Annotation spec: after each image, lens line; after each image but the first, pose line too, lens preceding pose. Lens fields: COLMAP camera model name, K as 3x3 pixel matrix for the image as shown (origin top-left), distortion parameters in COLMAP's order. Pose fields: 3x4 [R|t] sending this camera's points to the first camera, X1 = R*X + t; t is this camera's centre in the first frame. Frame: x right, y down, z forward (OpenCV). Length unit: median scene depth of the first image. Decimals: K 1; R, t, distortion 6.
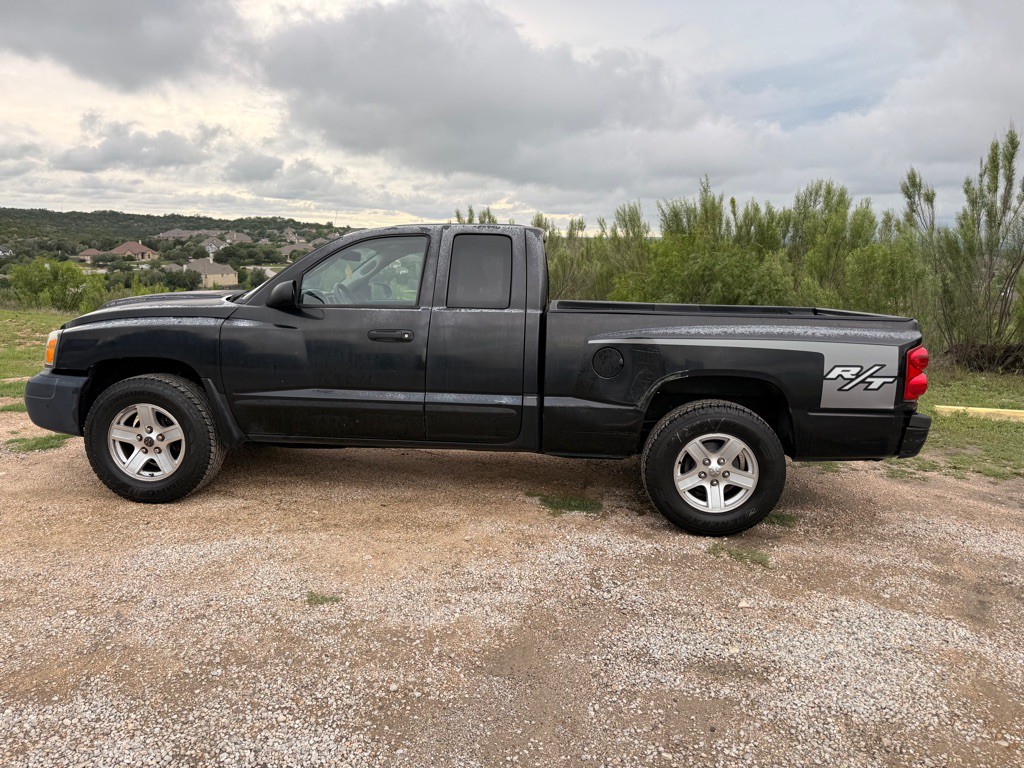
lens RADIAL K [[719.0, 0, 513.9], [0, 719.0, 406.6], [0, 0, 1]] dist [0.051380, -0.077281]
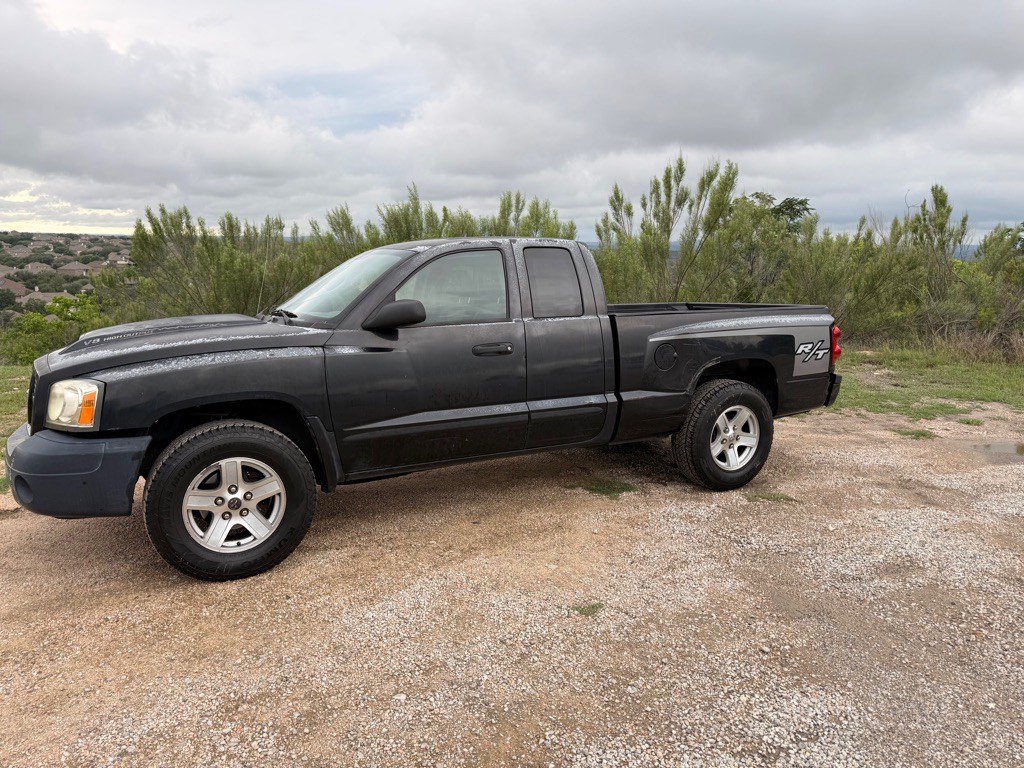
lens RADIAL K [[727.2, 0, 507.5], [0, 727.2, 388.2], [0, 0, 1]] dist [0.035099, -0.045476]
pose [[0.841940, -0.110868, 0.528058, -0.694366], [0.124190, 0.992205, 0.010308, -0.053499], [-0.525084, 0.056901, 0.849146, 0.137153]]
